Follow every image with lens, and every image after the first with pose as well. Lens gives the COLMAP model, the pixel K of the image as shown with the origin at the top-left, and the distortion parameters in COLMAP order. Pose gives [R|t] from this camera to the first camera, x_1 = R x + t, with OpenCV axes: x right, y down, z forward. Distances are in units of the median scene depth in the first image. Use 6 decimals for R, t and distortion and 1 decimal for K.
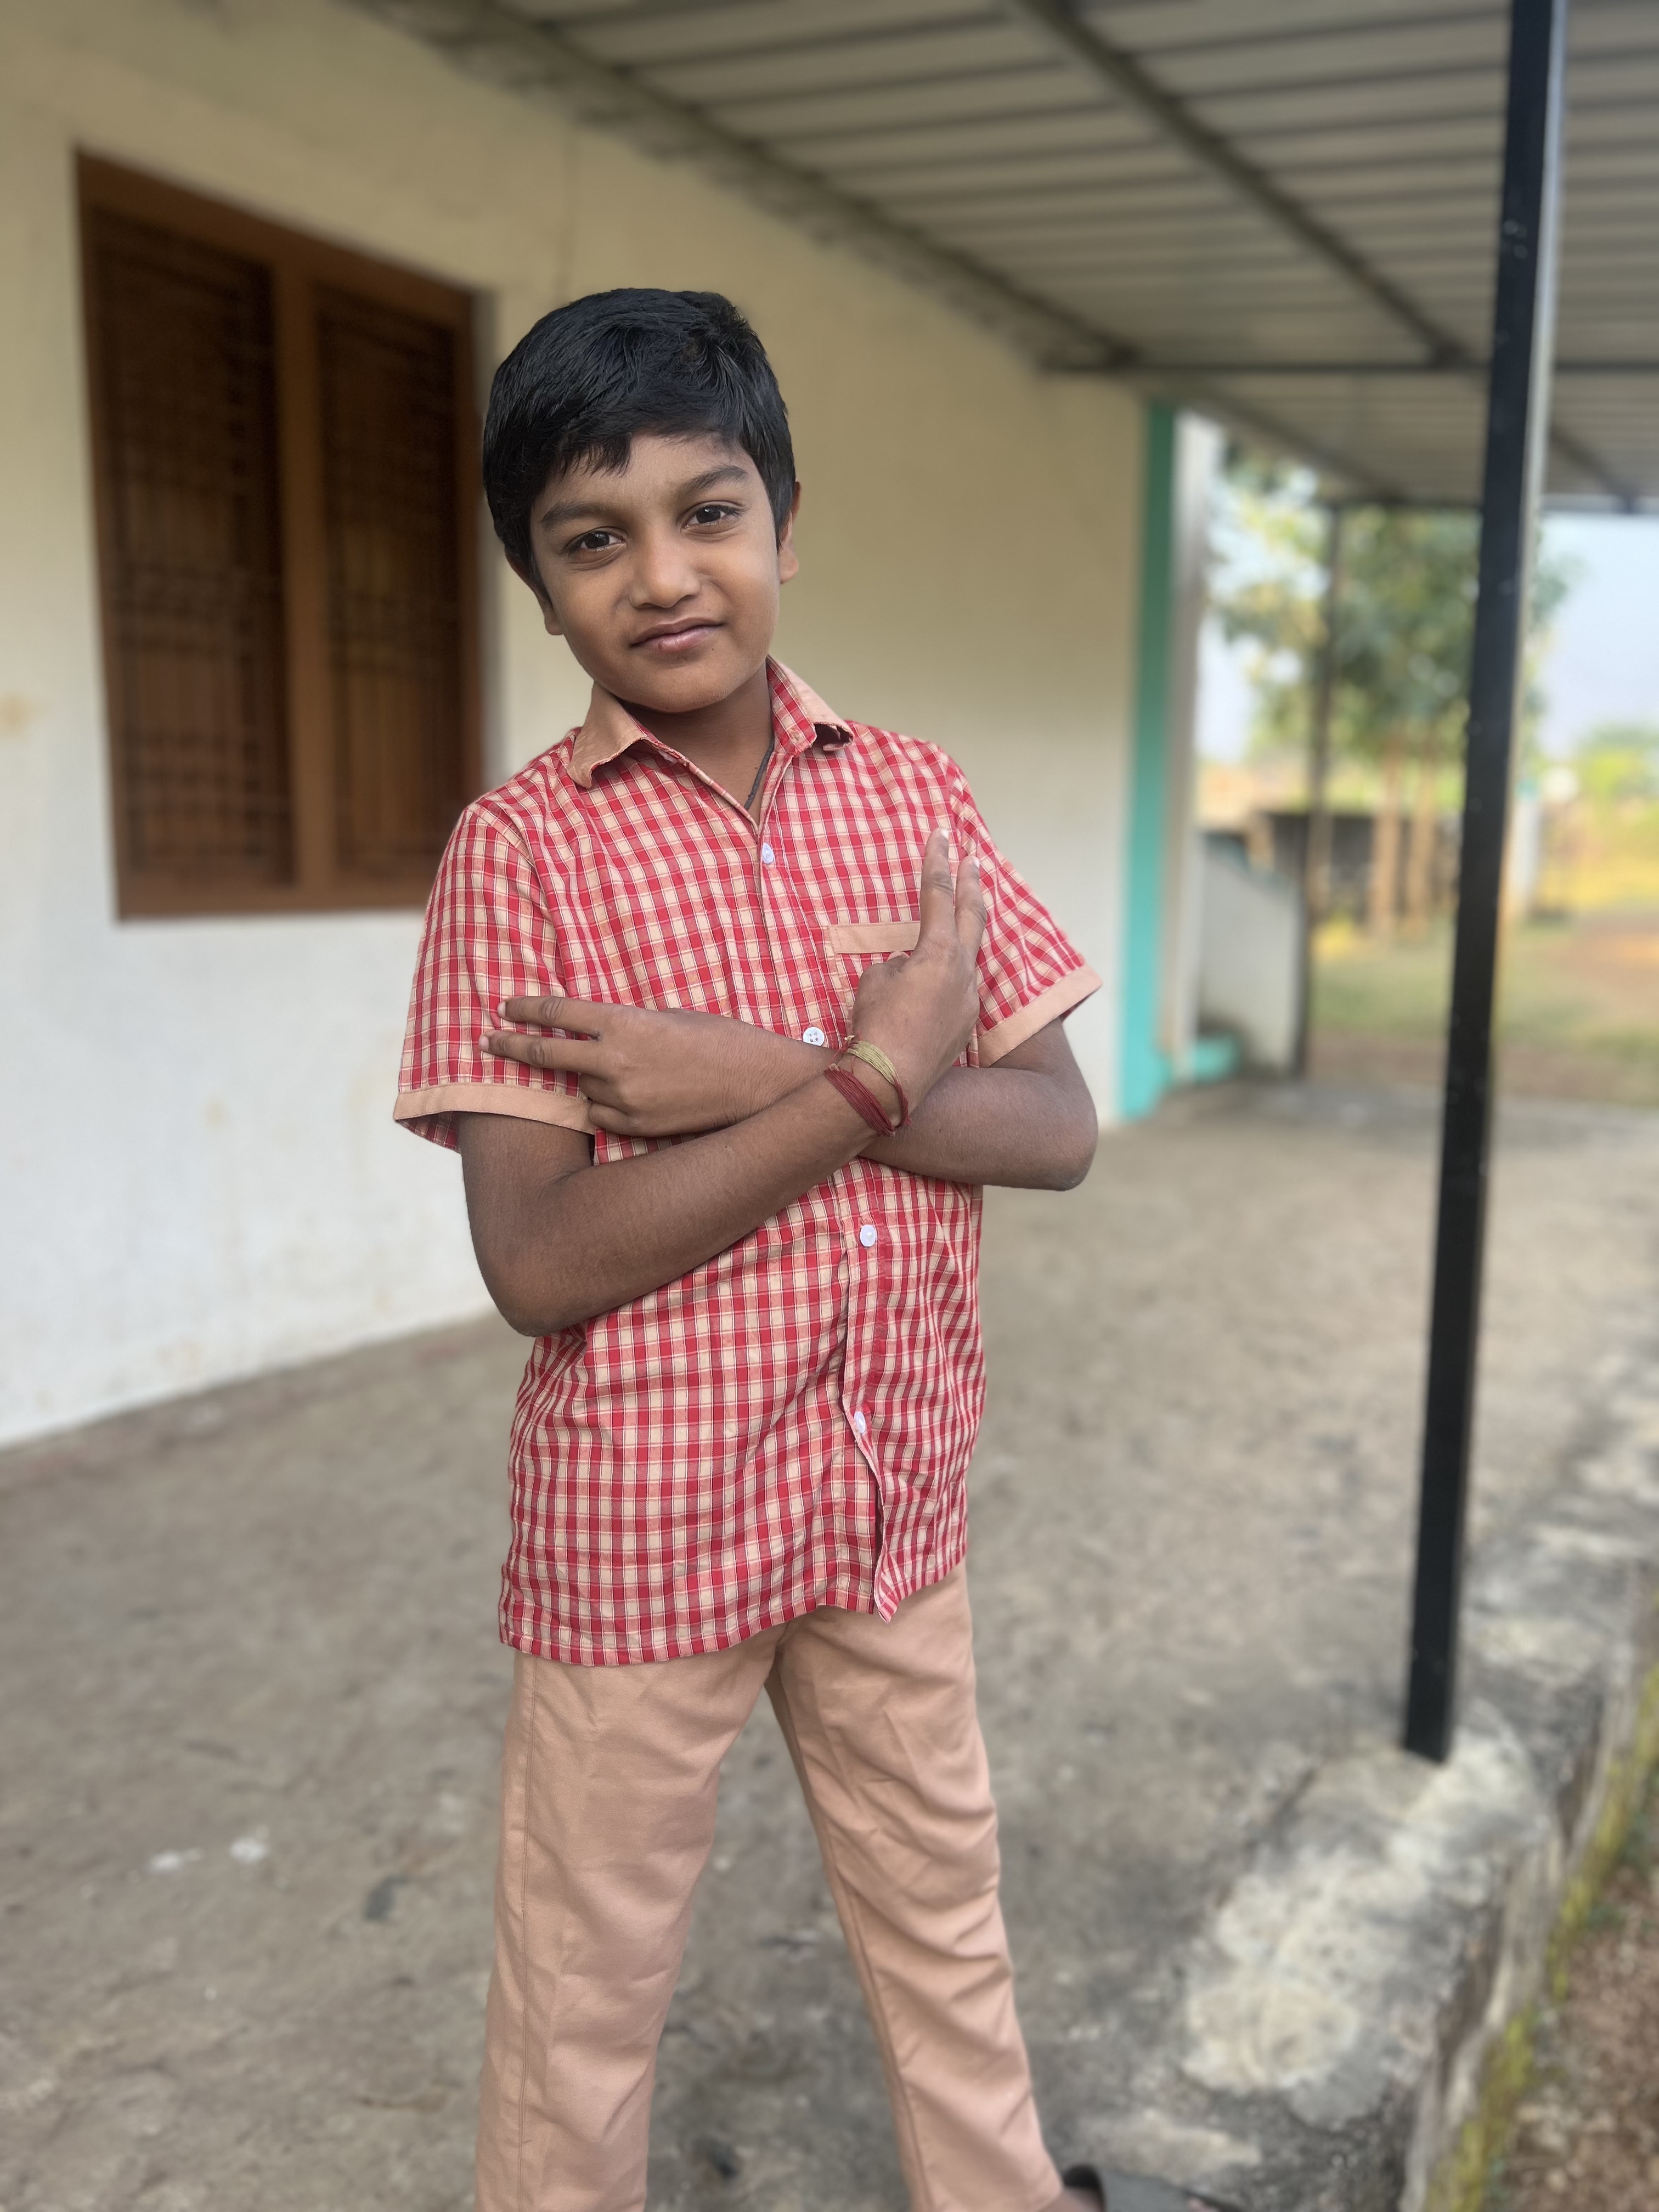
lens RADIAL K [[1667.8, 0, 803.6], [0, 1667.8, 1102.2], [0, 0, 1]] dist [0.034166, -0.041049]
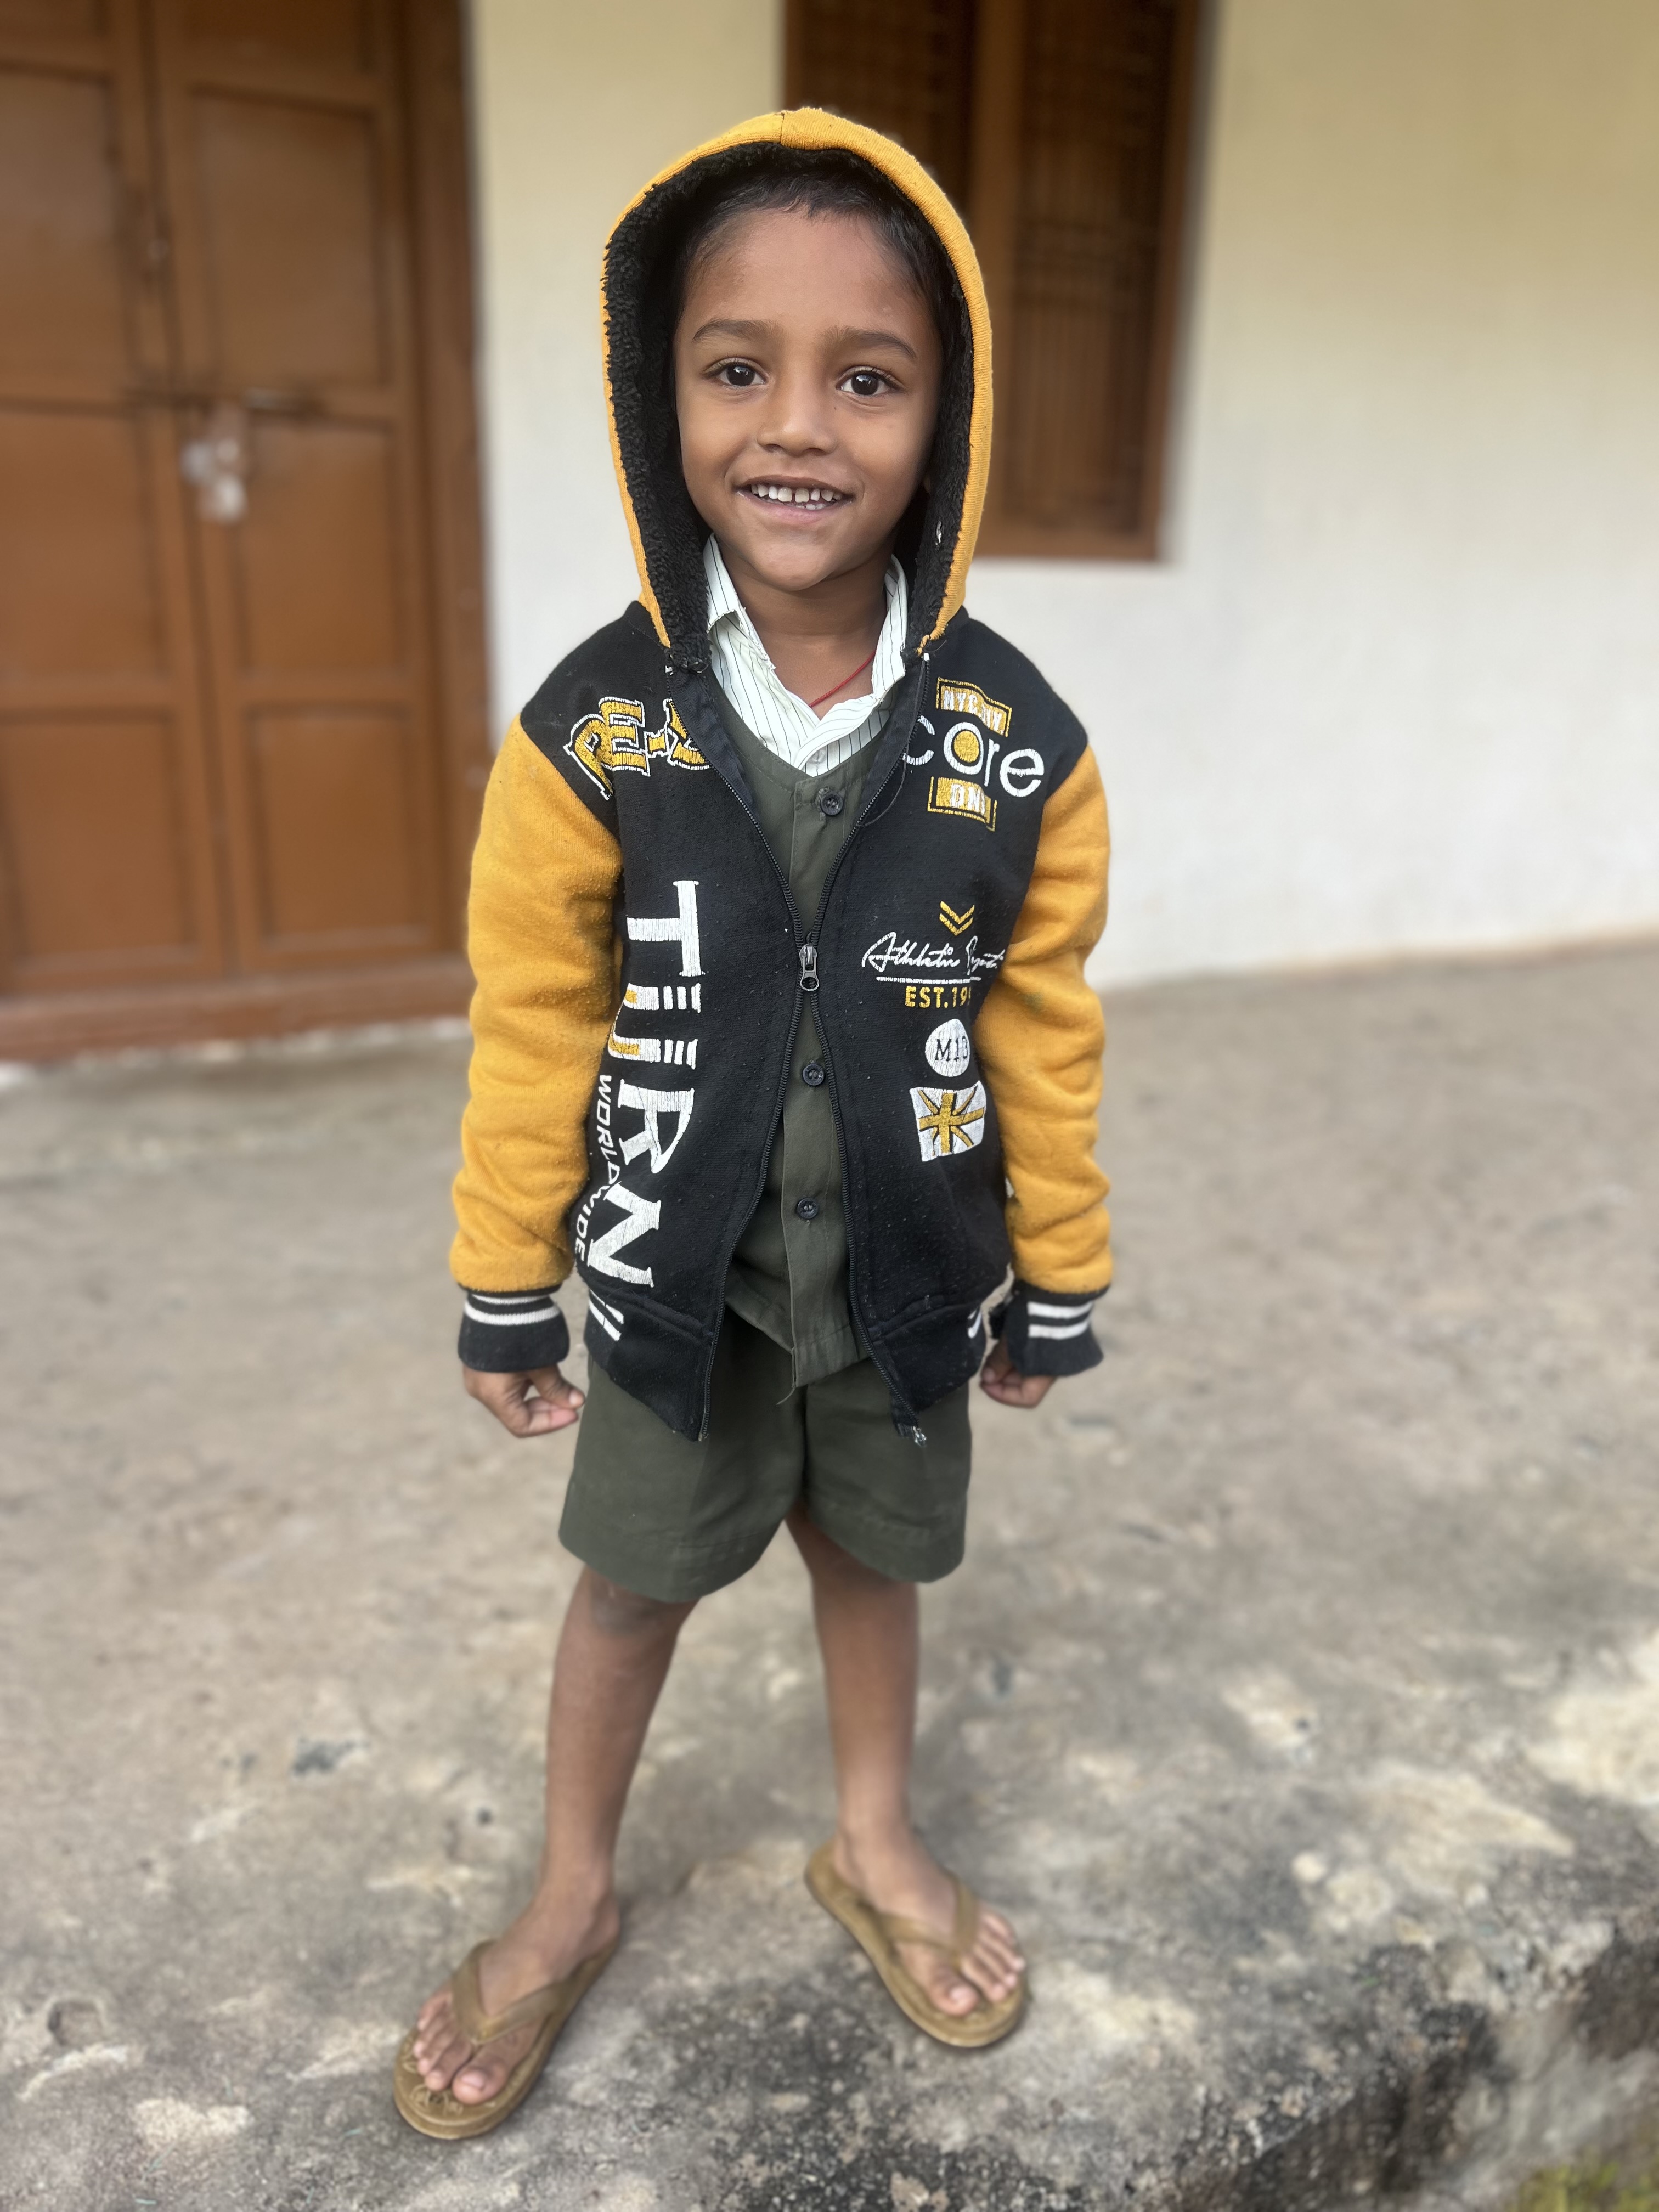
lens RADIAL K [[1667.8, 0, 847.4], [0, 1667.8, 1100.7], [0, 0, 1]] dist [0.034166, -0.041049]
pose [[0.896547, 0.140387, -0.420112, 0.161023], [-0.080749, 0.984354, 0.156614, 0.082517], [0.435526, -0.106488, 0.893856, 0.048992]]
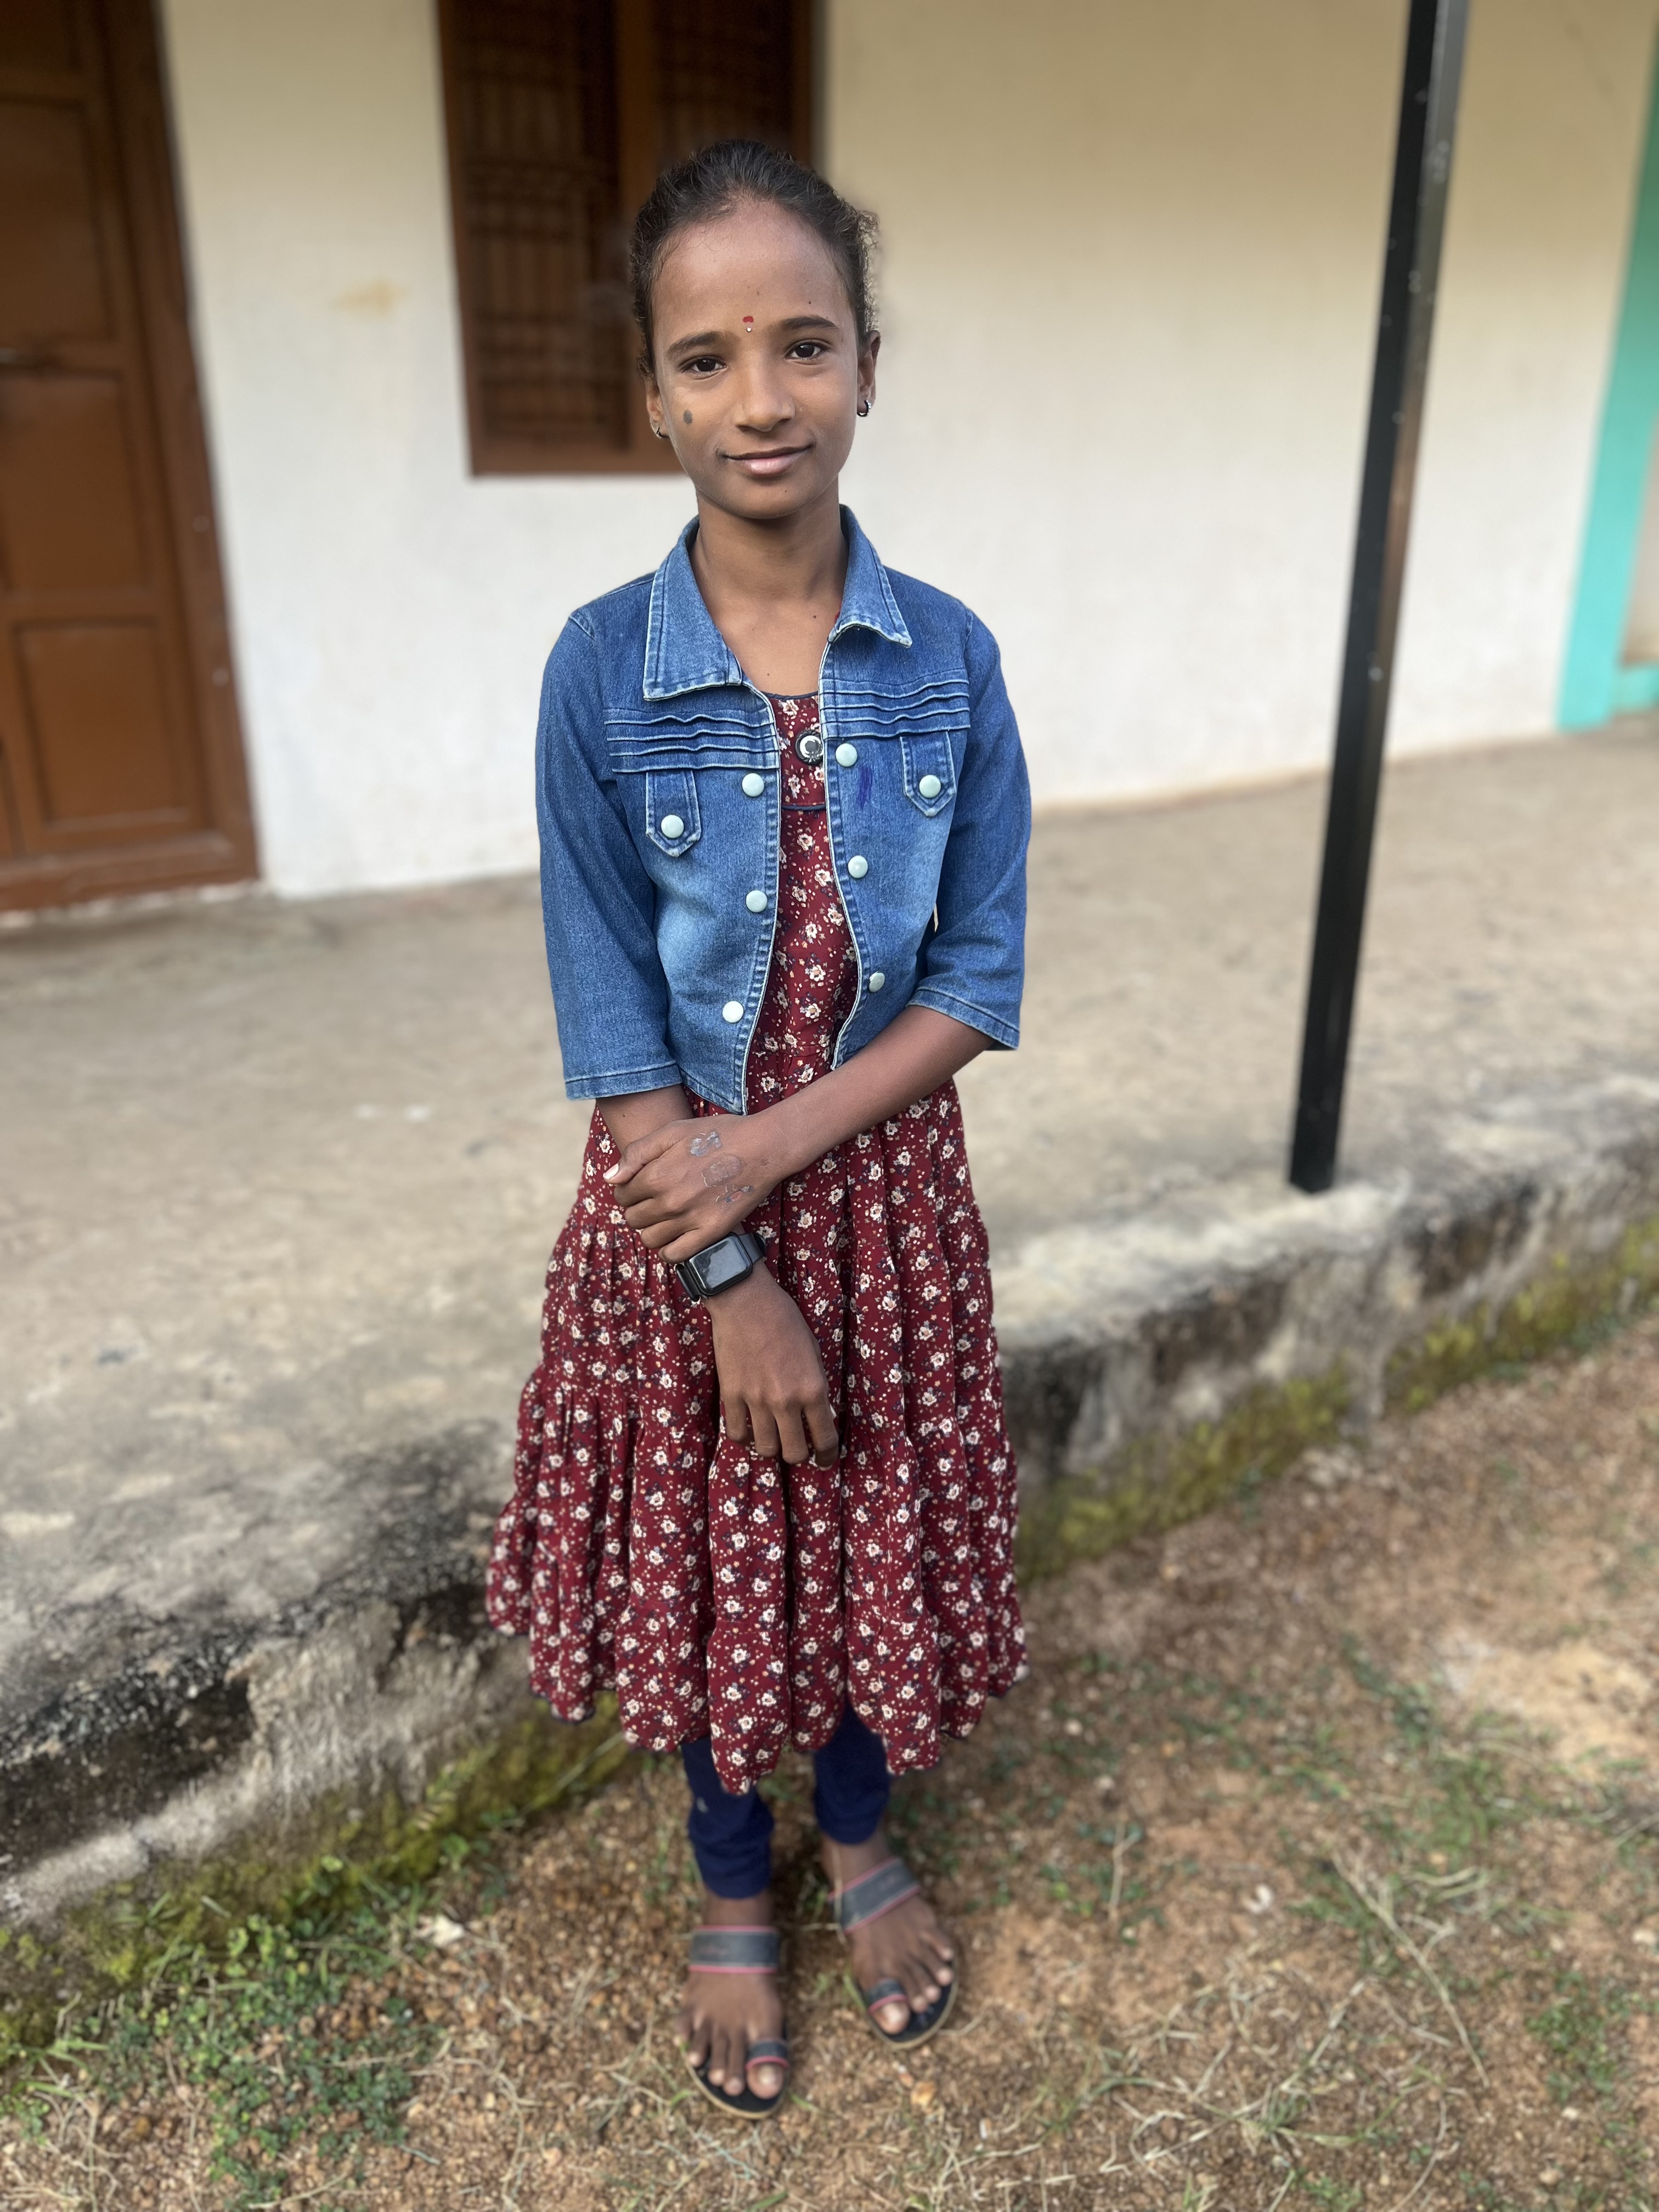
lens RADIAL K [[1667.8, 0, 835.3], [0, 1667.8, 1112.2], [0, 0, 1]] dist [0.034166, -0.041049]
pose [[0.935607, 0.121375, -0.331524, 0.414944], [-0.047056, 0.973539, 0.223625, 0.079733], [0.349894, -0.193625, 0.916561, -0.183683]]
